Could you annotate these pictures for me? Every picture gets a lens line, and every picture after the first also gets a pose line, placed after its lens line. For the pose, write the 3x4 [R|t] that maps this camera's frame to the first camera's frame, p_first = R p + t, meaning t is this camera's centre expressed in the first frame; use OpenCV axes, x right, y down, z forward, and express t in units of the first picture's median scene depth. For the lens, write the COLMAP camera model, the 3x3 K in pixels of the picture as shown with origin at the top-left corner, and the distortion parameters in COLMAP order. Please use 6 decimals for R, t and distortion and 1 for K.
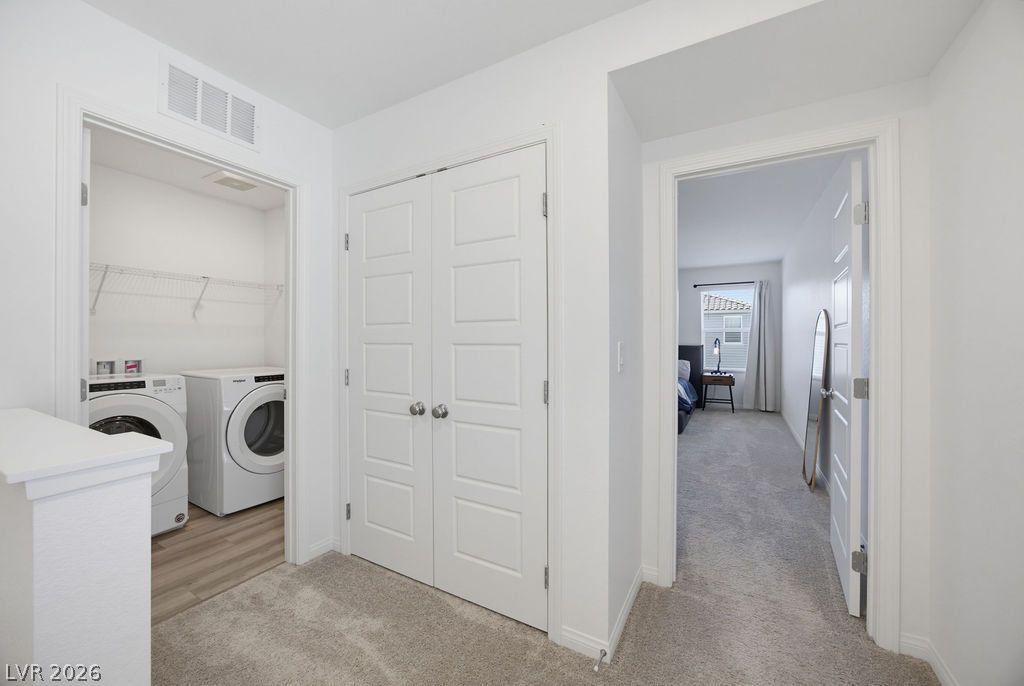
lens RADIAL K [[394.9, 0, 509.5], [0, 394.9, 339.2], [0, 0, 1]] dist [-0.019986, 0.003992]
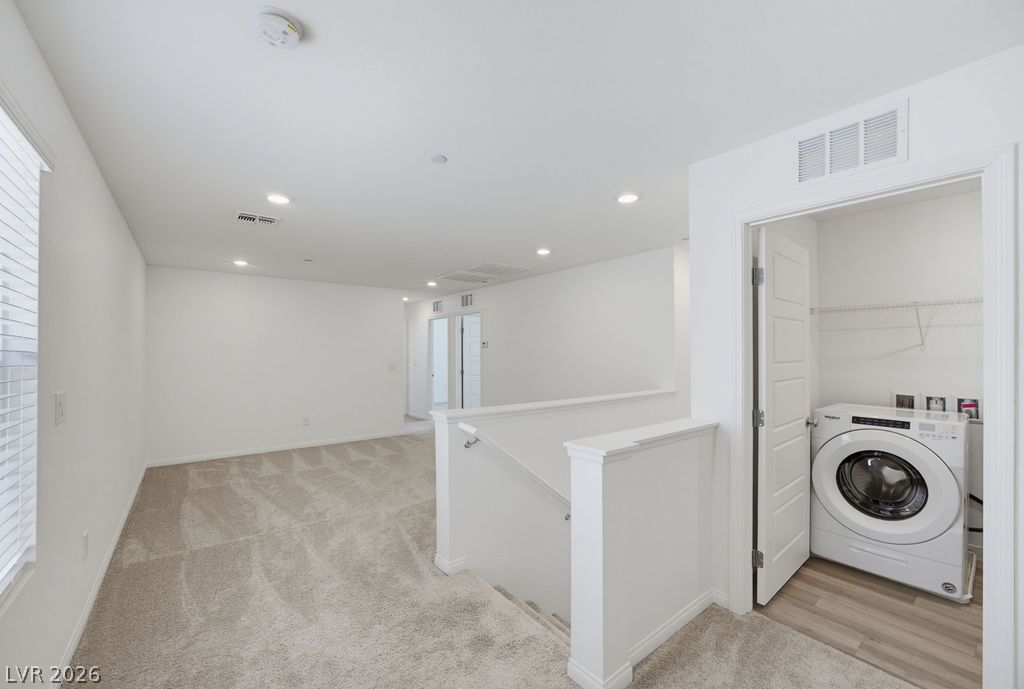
lens RADIAL K [[402.2, 0, 504.5], [0, 402.2, 351.3], [0, 0, 1]] dist [-0.011084, 0.001679]
pose [[-0.372299, -0.004855, -0.928100, 0.347173], [-0.003307, 0.999987, -0.003905, -0.059912], [0.928107, 0.001616, -0.372310, 0.424547]]
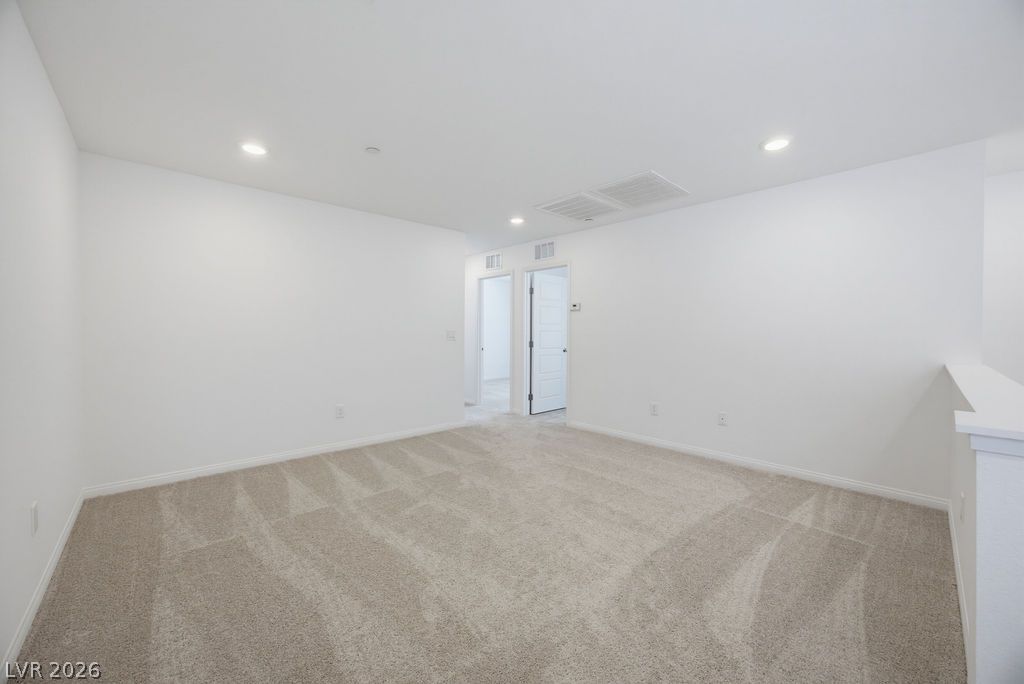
lens RADIAL K [[394.9, 0, 522.6], [0, 394.9, 338.2], [0, 0, 1]] dist [-0.019986, 0.003992]
pose [[-0.286673, 0.012201, -0.957951, -0.128095], [-0.010437, 0.999820, 0.015857, 0.018082], [0.957971, 0.014544, -0.286494, -0.429167]]
